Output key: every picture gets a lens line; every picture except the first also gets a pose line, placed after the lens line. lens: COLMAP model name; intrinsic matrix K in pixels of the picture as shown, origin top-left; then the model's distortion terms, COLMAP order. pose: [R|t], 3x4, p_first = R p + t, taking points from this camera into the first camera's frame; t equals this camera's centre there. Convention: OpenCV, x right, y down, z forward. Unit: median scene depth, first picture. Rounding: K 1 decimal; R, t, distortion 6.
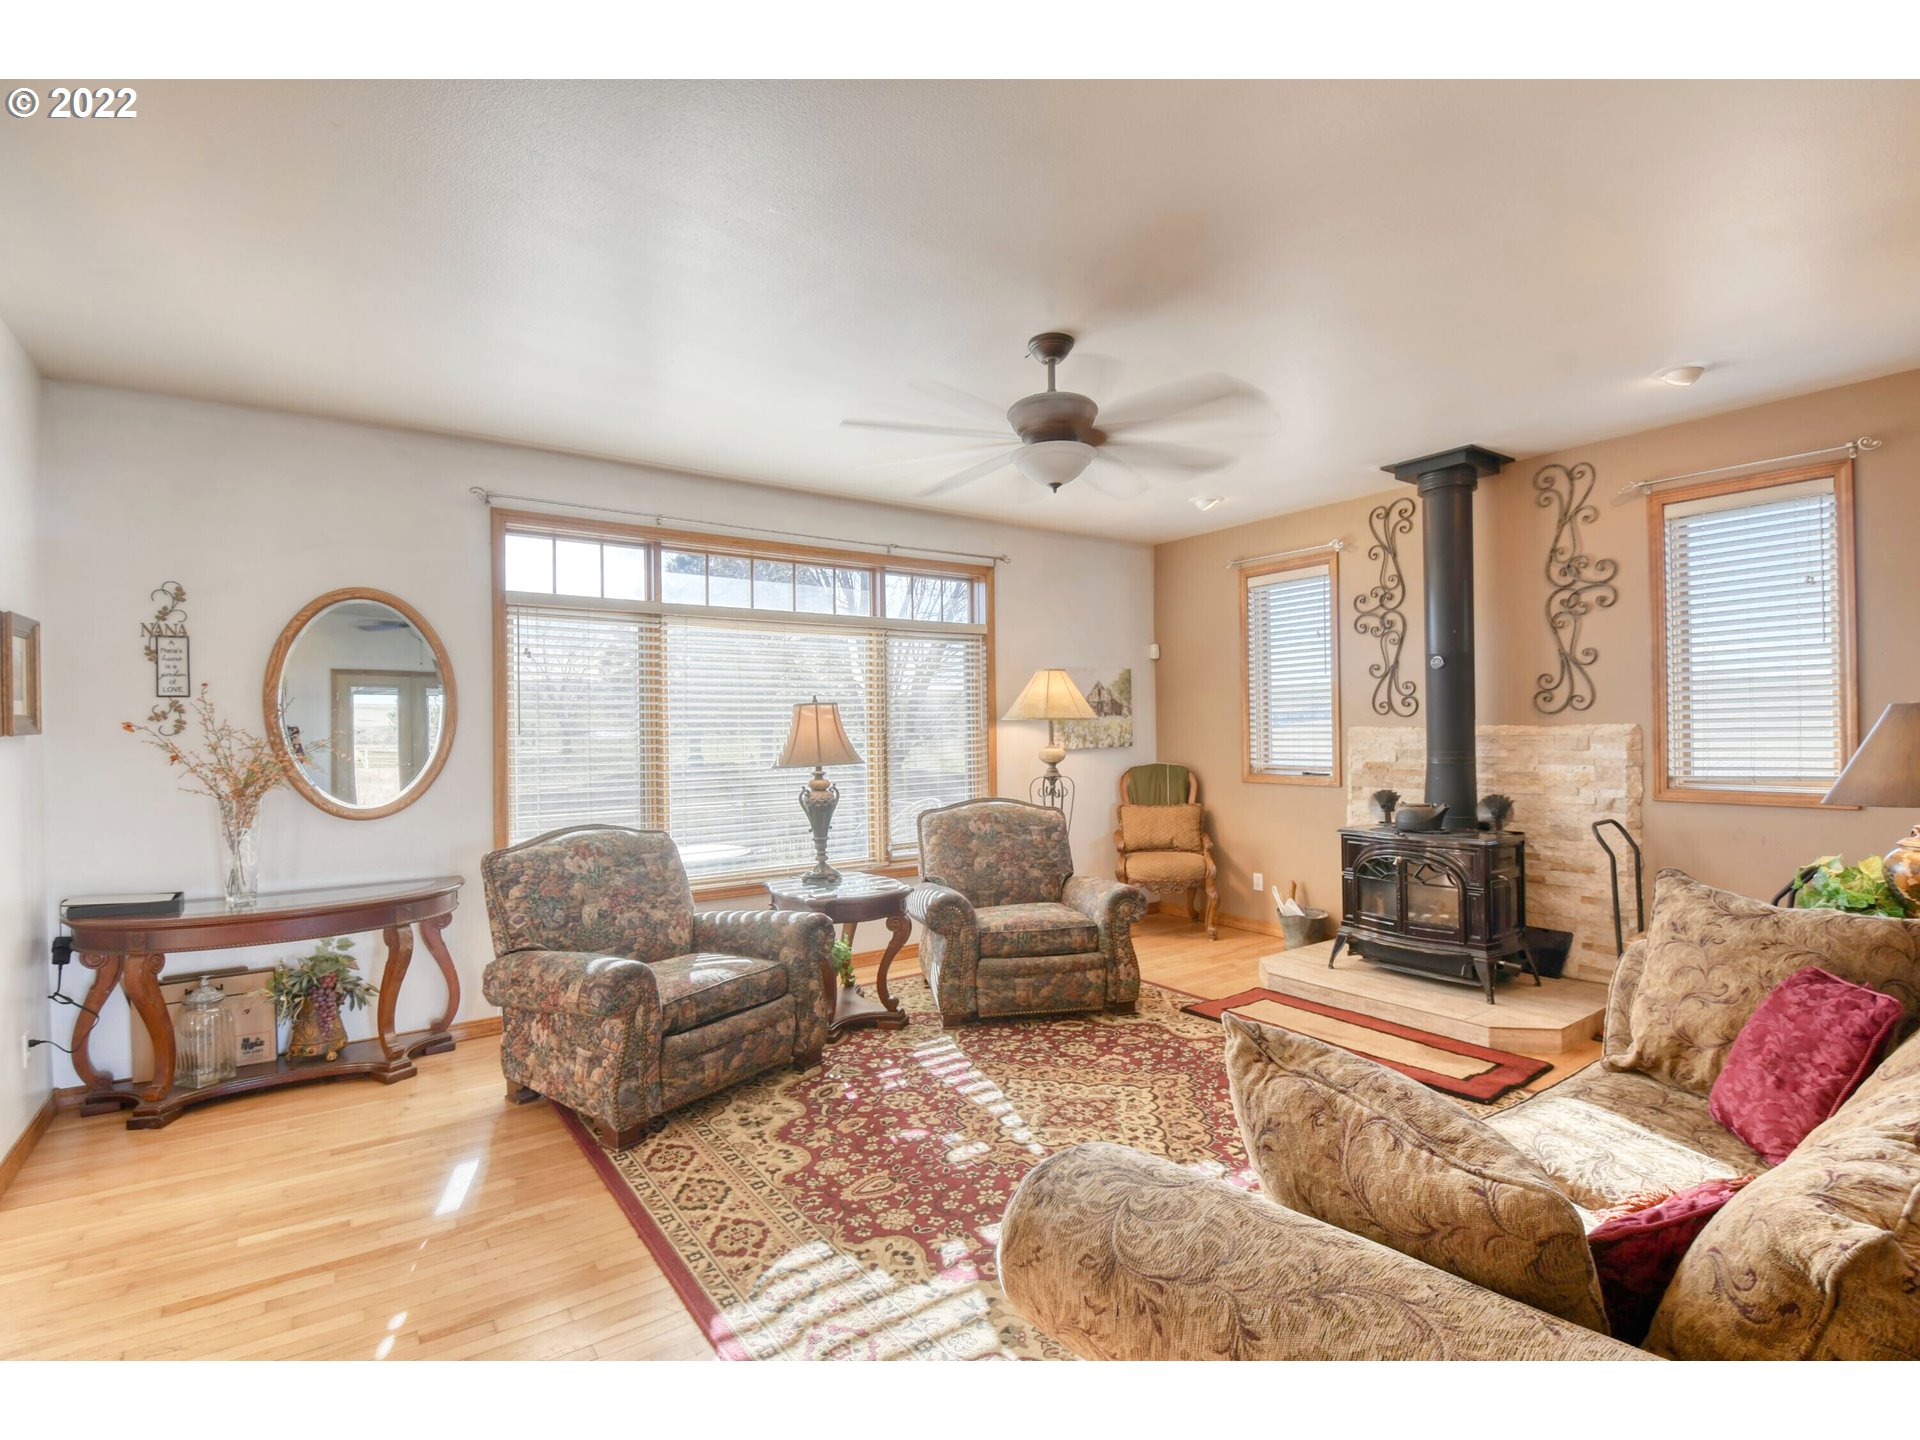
lens RADIAL K [[906.7, 0, 964.0], [0, 906.7, 729.1], [0, 0, 1]] dist [-0.001505, -0.000439]
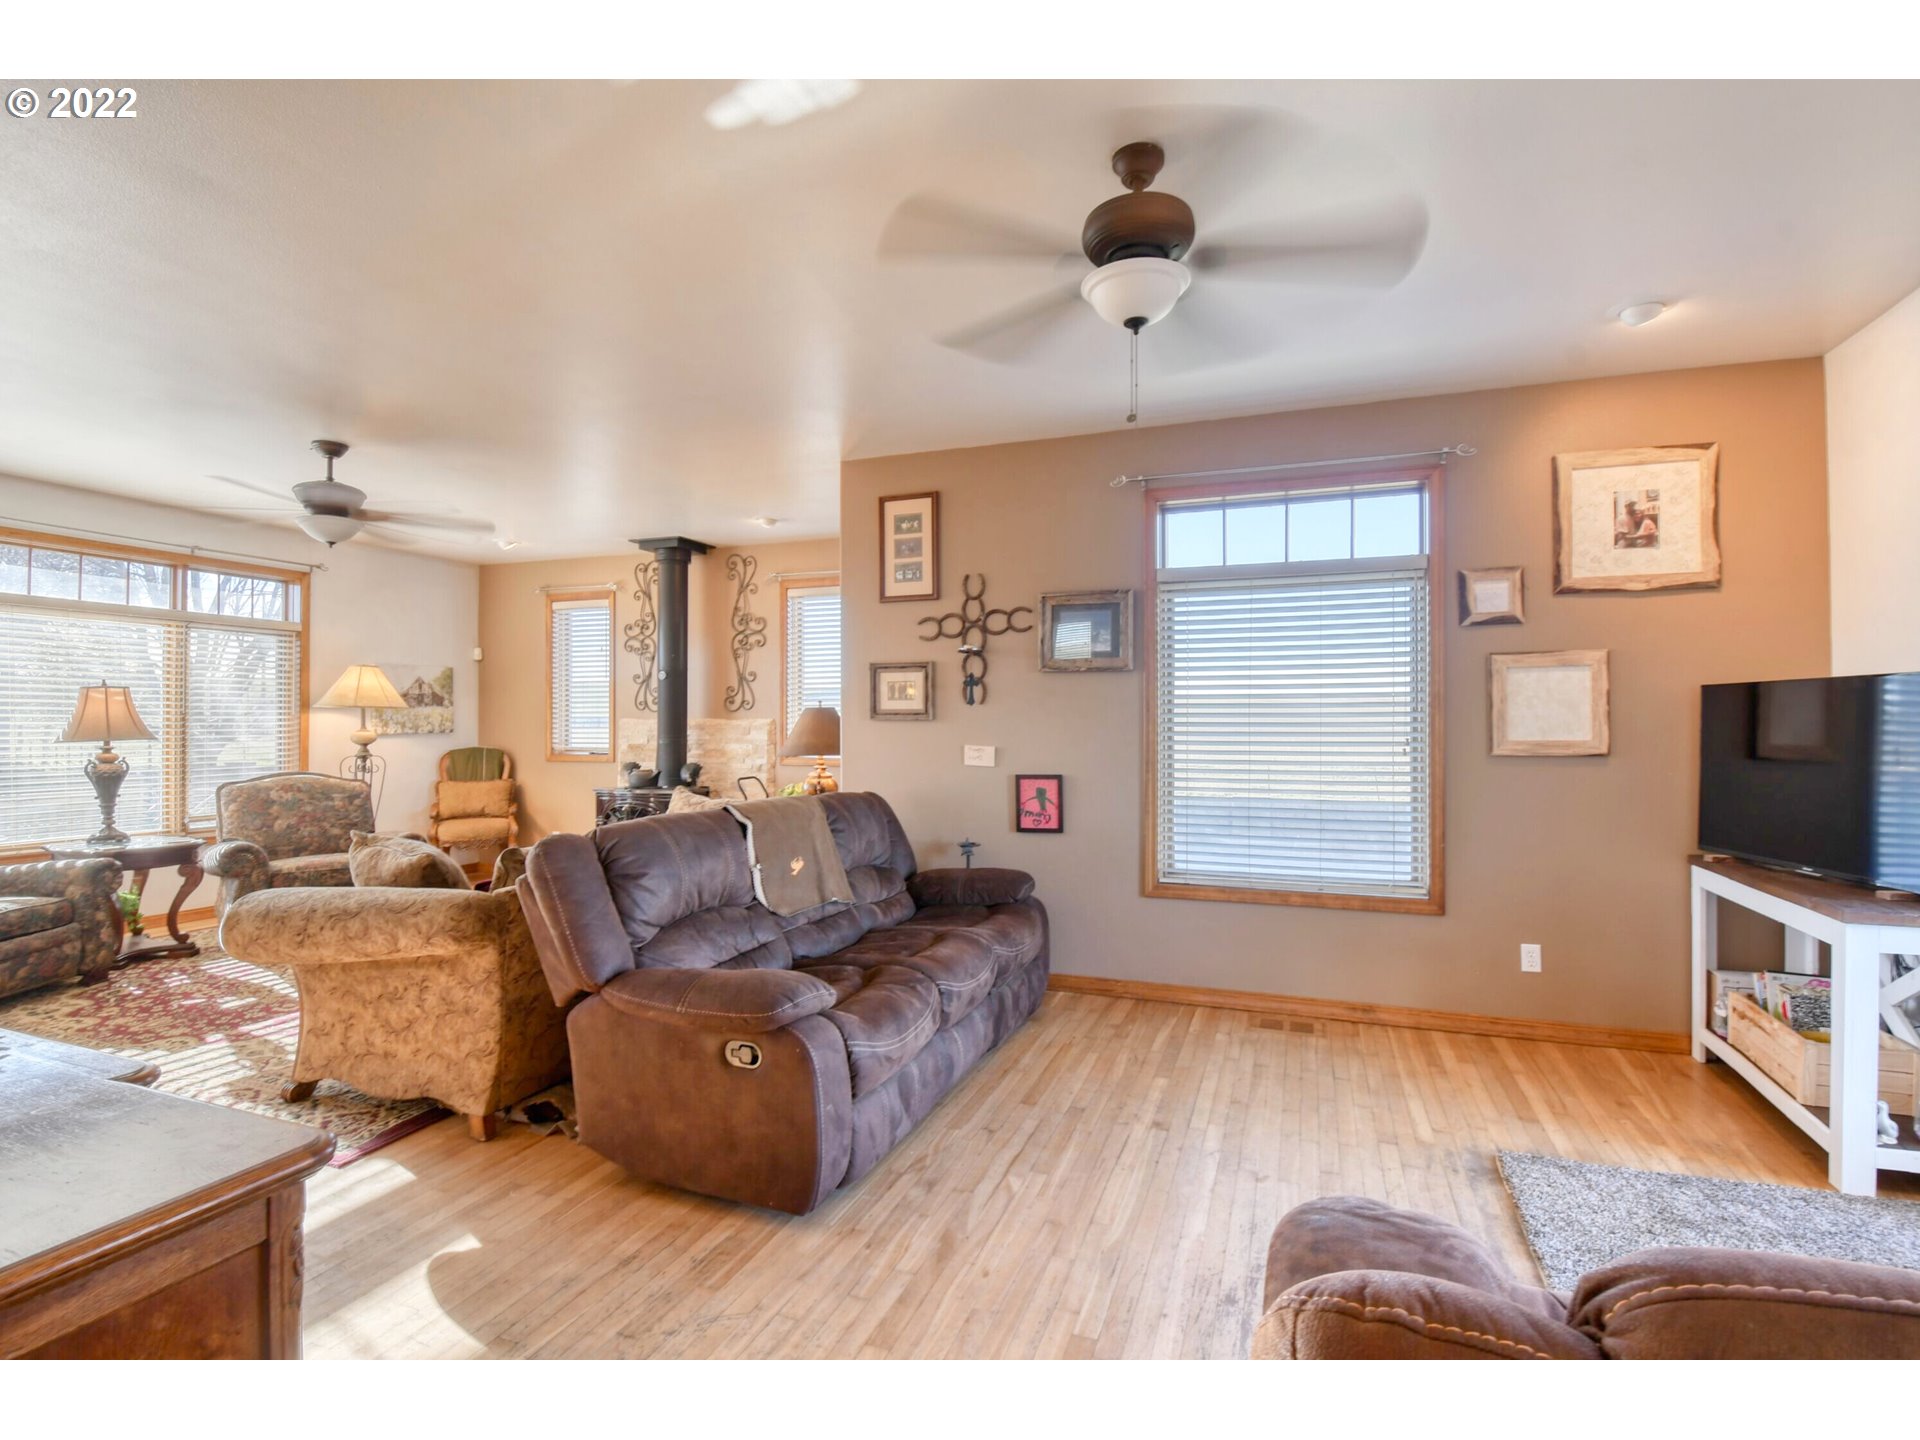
lens RADIAL K [[924.6, 0, 985.3], [0, 924.6, 719.5], [0, 0, 1]] dist [-0.003628, -0.015745]
pose [[0.813428, 0.019956, 0.581323, 0.068842], [-0.014360, 0.999796, -0.014229, 0.012450], [-0.581488, 0.003226, 0.813548, -0.534397]]
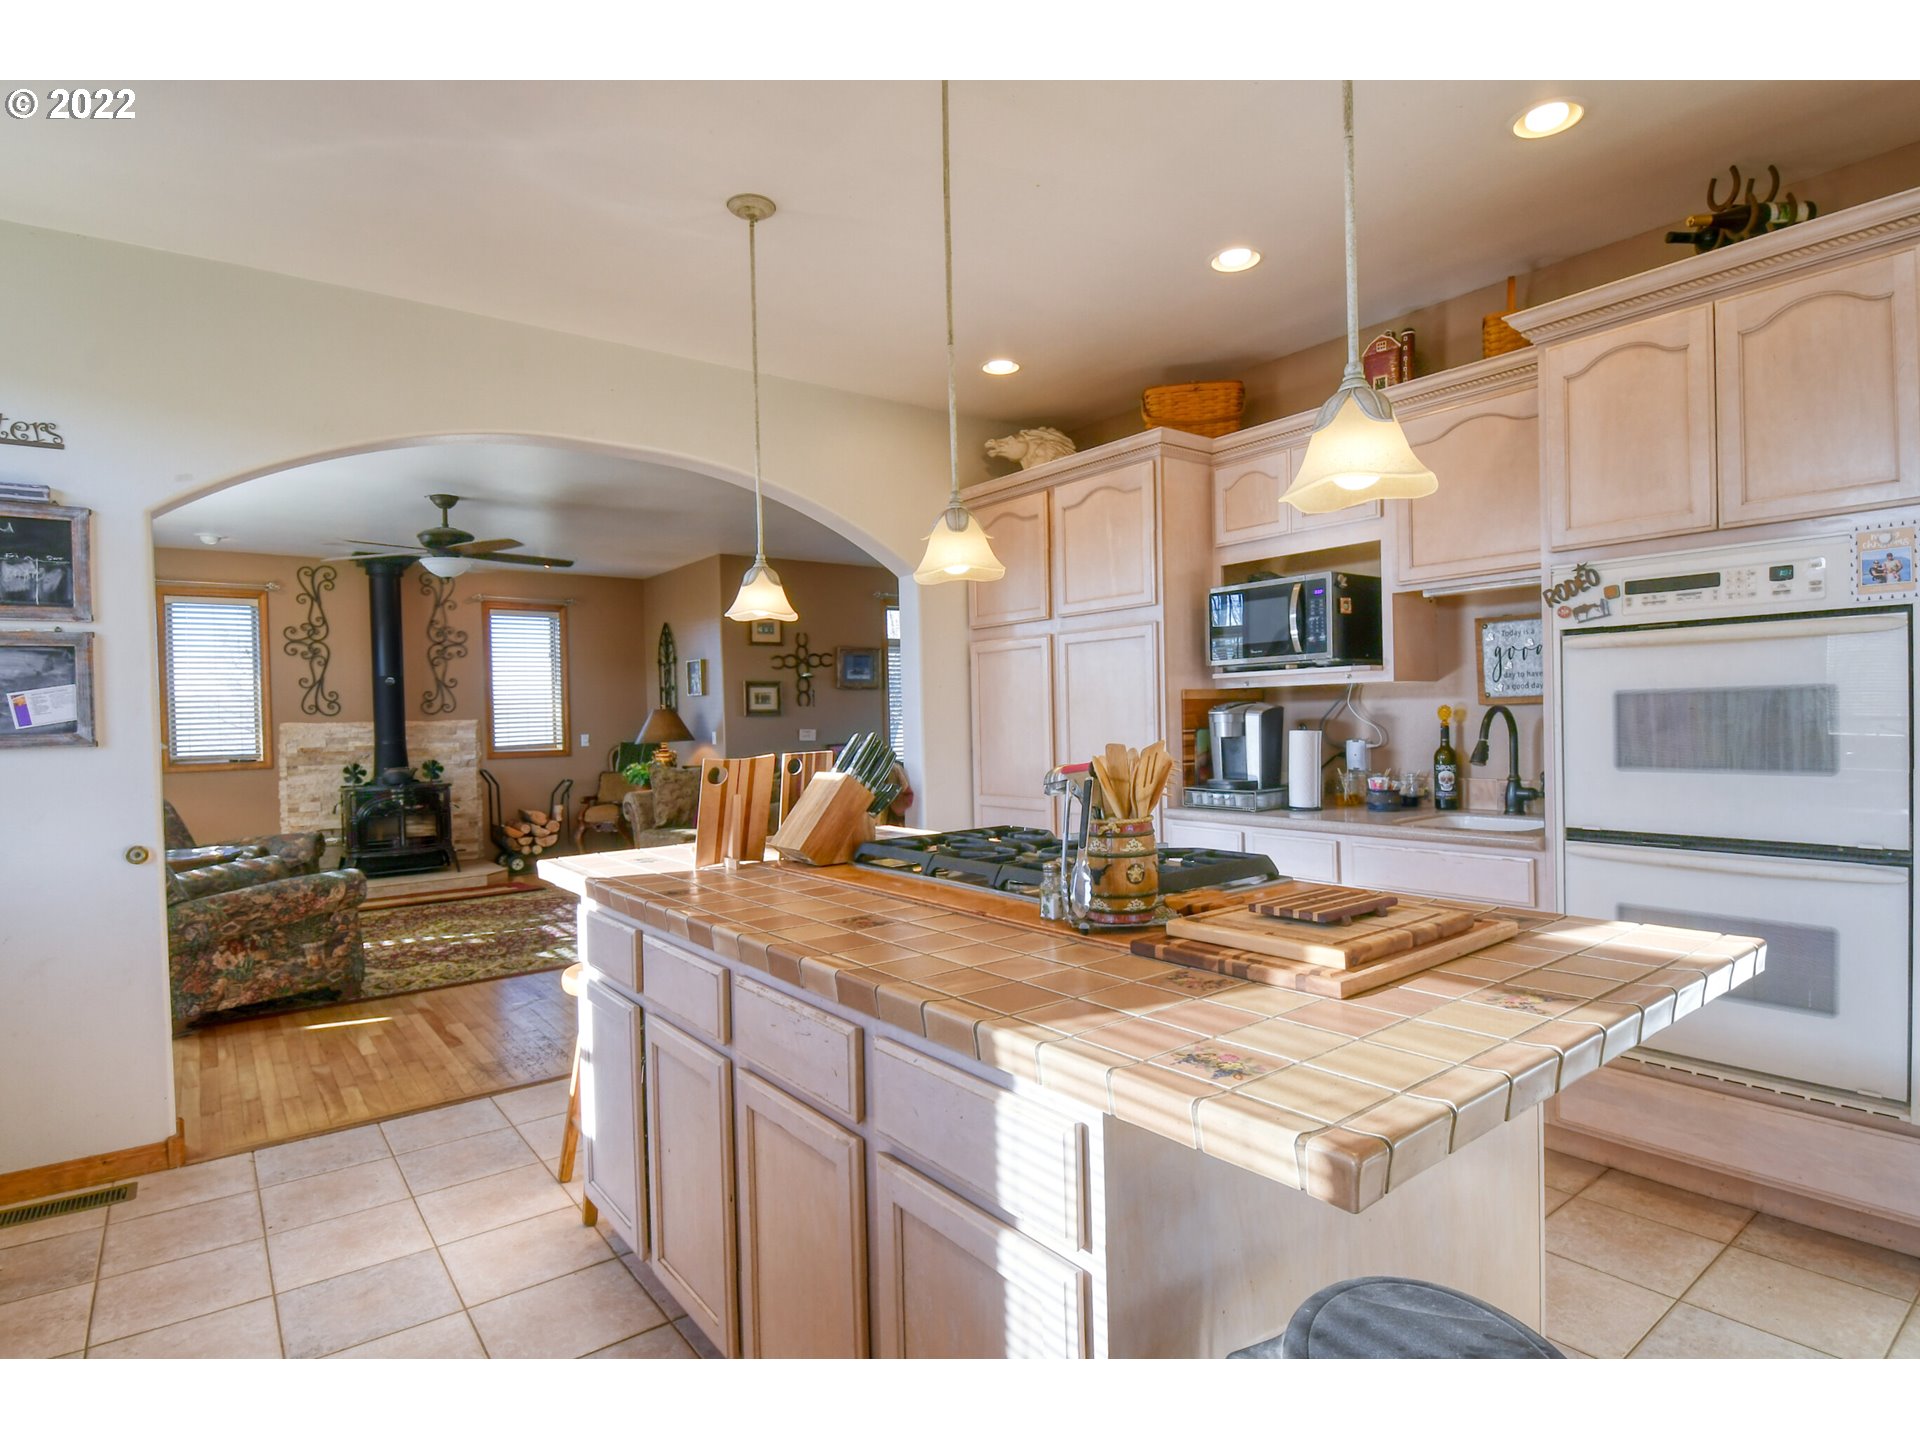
lens RADIAL K [[1002.1, 0, 975.8], [0, 1002.1, 731.2], [0, 0, 1]] dist [0.019530, -0.024403]
pose [[-0.051792, -0.001207, 0.998657, -1.286935], [0.021446, 0.999767, 0.002321, 0.032409], [-0.998428, 0.021537, -0.051754, 0.049492]]
